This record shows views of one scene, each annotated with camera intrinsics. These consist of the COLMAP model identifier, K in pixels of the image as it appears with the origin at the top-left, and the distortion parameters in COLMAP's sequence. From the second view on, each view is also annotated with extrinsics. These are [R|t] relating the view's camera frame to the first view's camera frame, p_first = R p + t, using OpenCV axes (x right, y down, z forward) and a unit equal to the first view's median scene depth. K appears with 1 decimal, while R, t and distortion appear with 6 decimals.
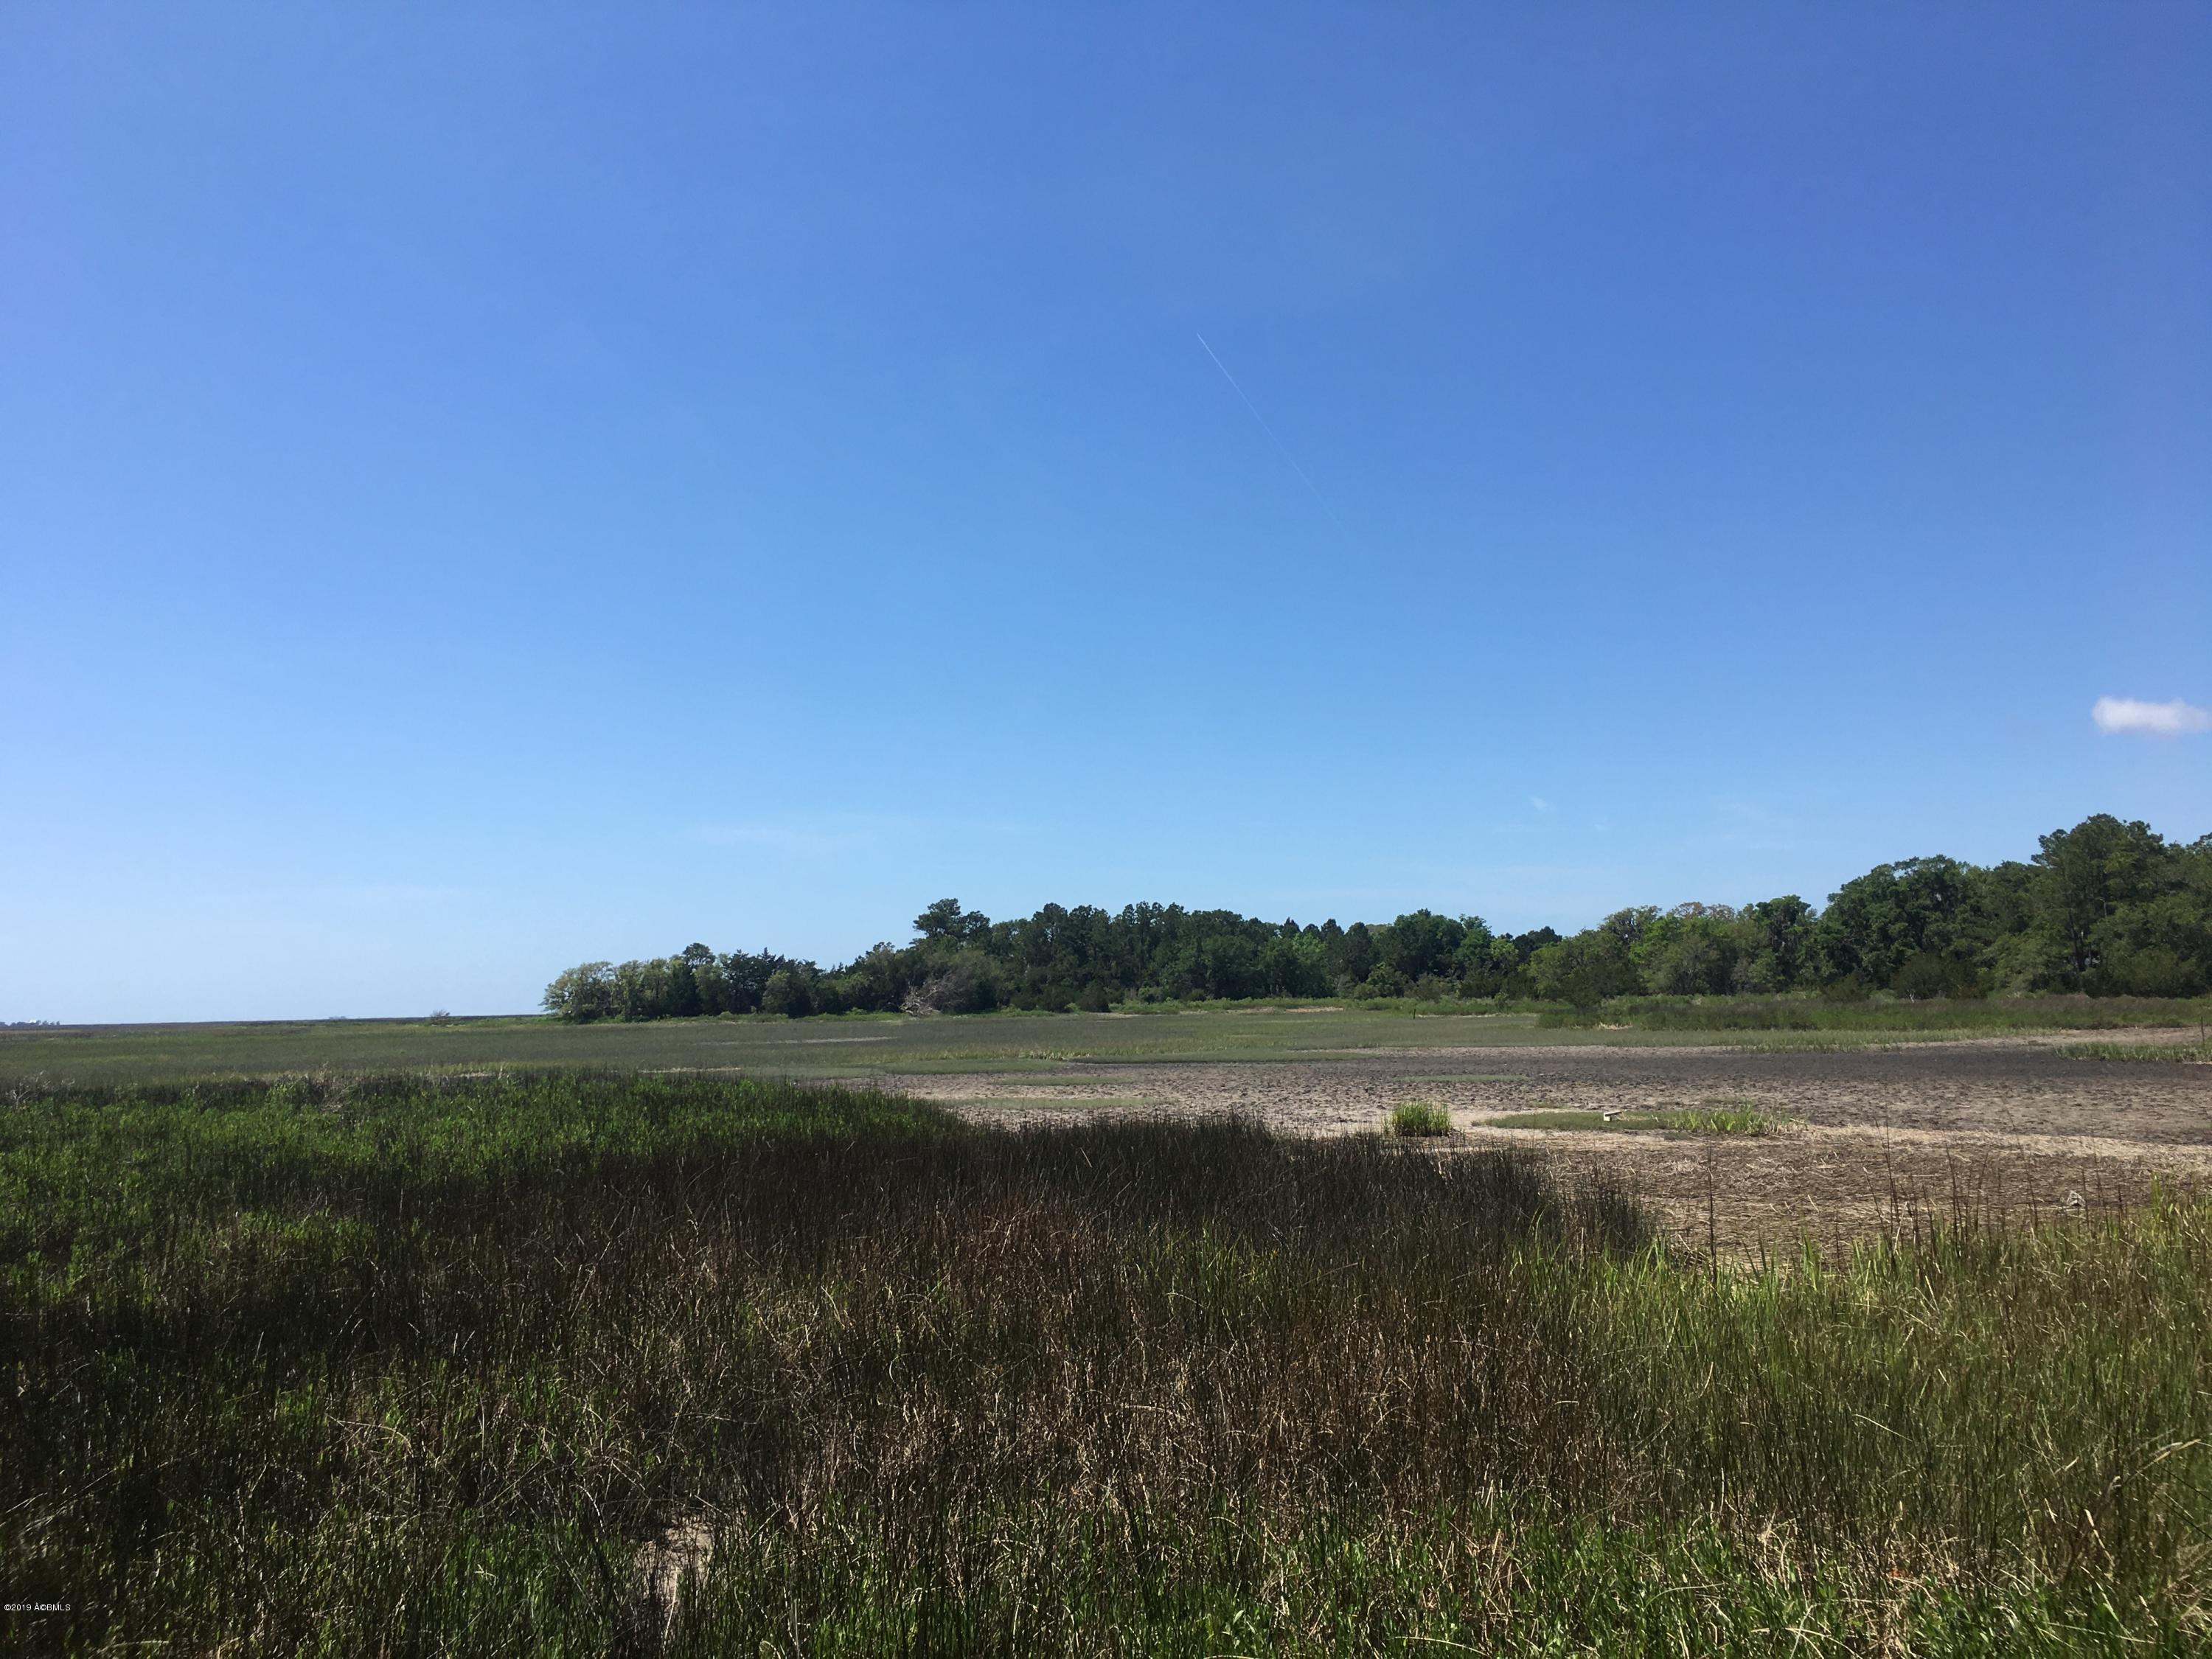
lens RADIAL K [[1988.0, 0, 1158.9], [0, 1988.0, 802.6], [0, 0, 1]] dist [0.096916, -0.142299]
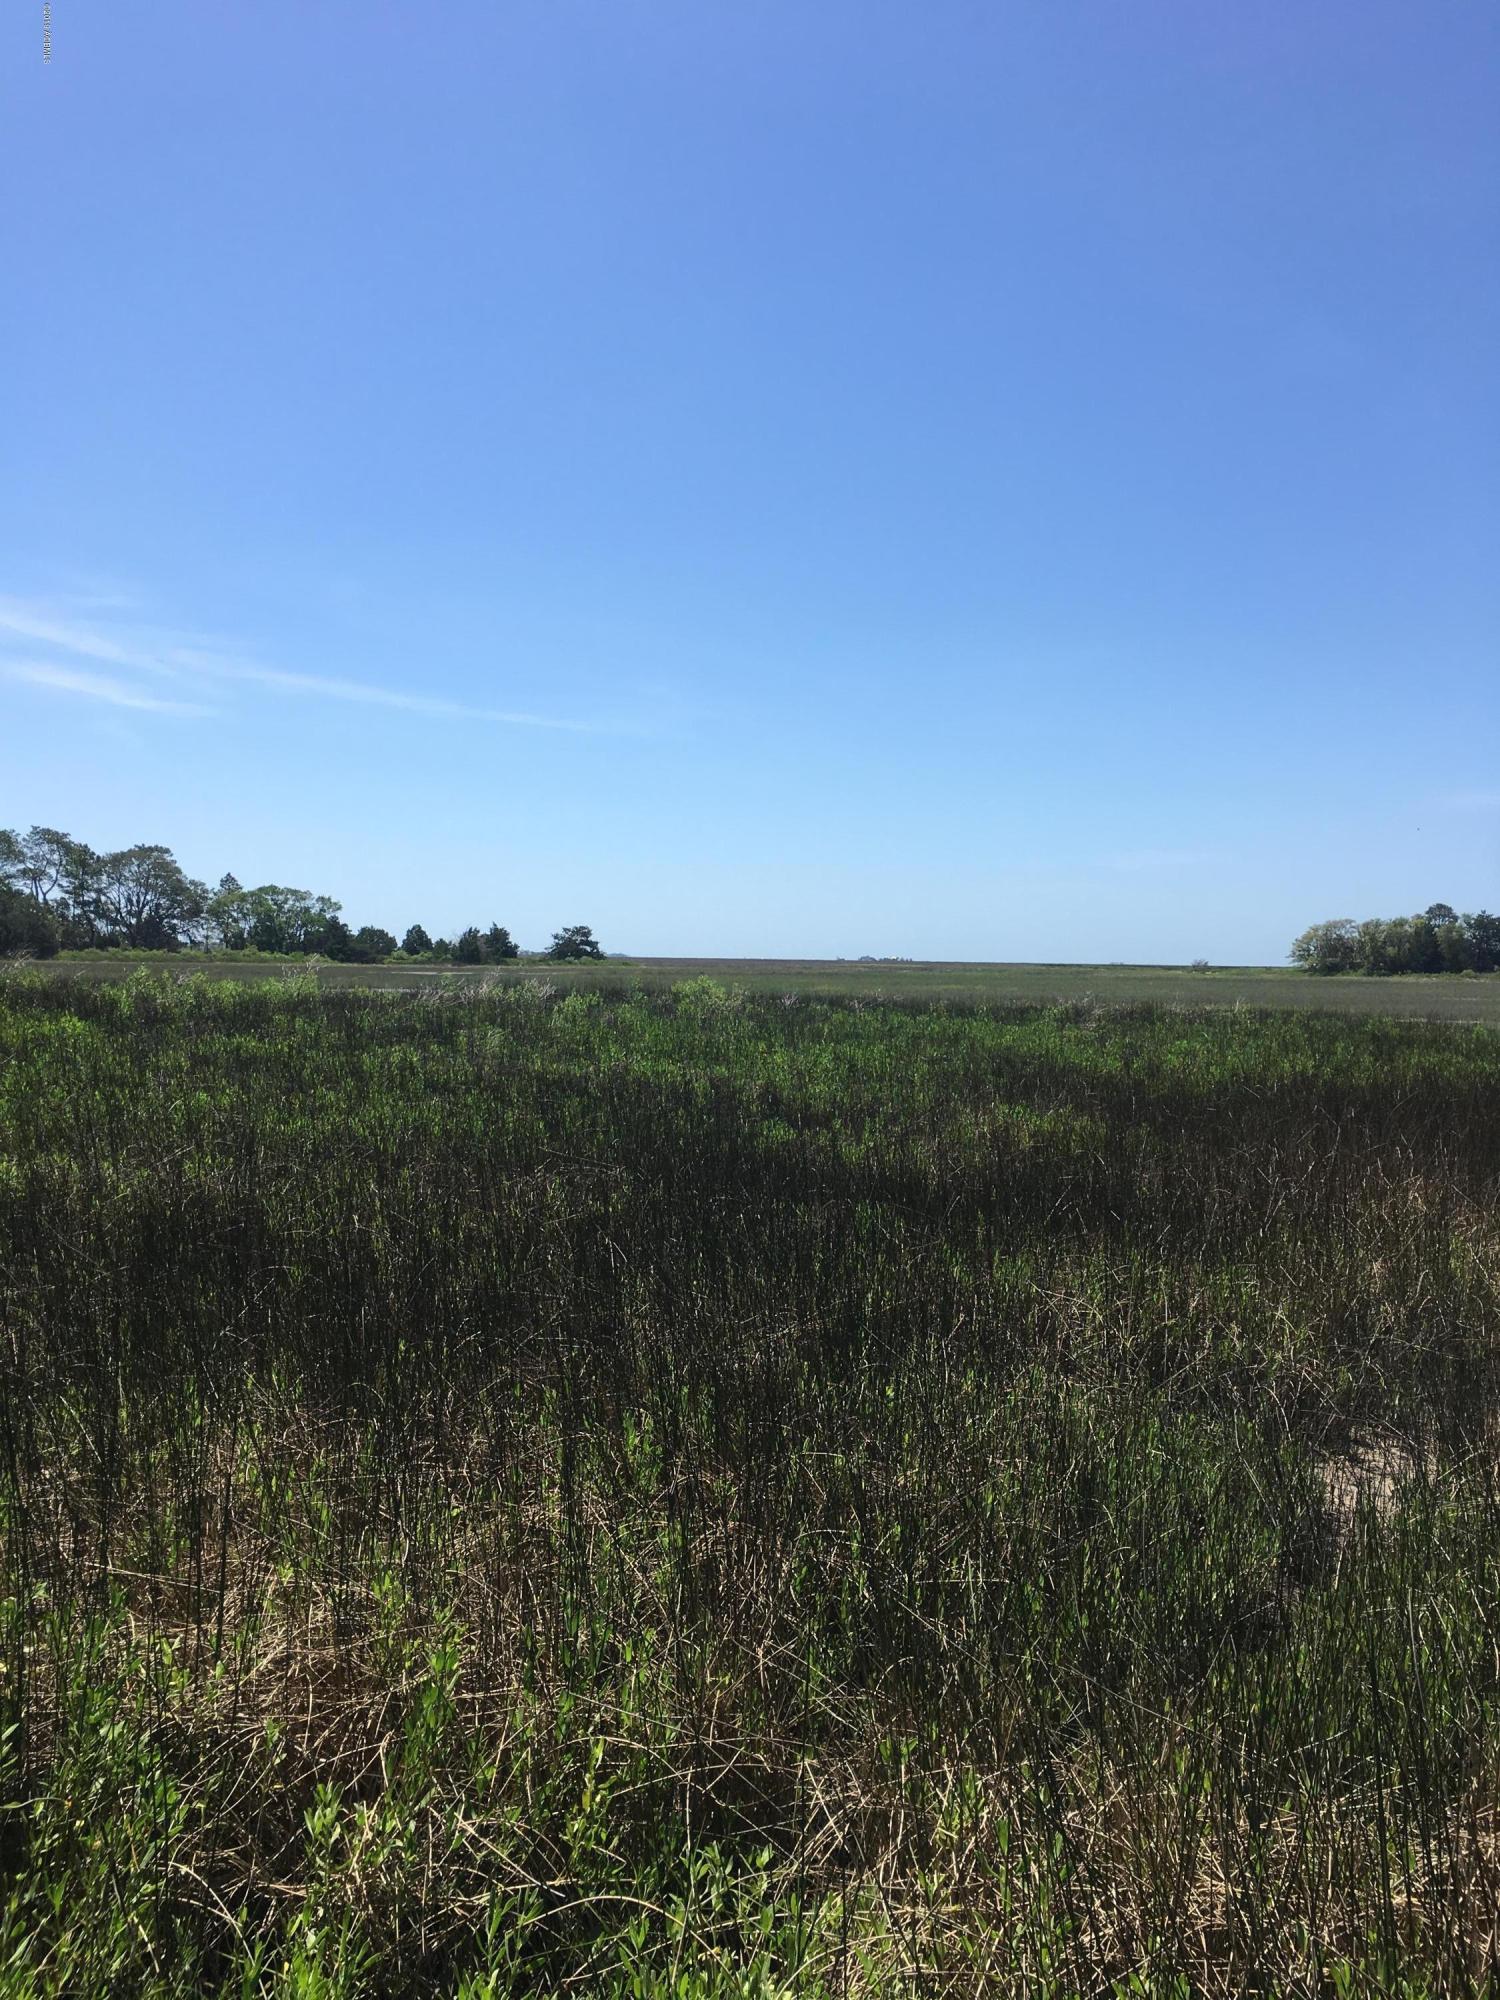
lens RADIAL K [[1678.0, 0, 750.0], [0, 1678.0, 1000.0], [0, 0, 1]] dist [0.088325, -0.123757]
pose [[0.811253, 0.039467, -0.583361, -0.006787], [0.025479, 0.994385, 0.102706, 0.030302], [0.584140, -0.098184, 0.805693, 0.106526]]
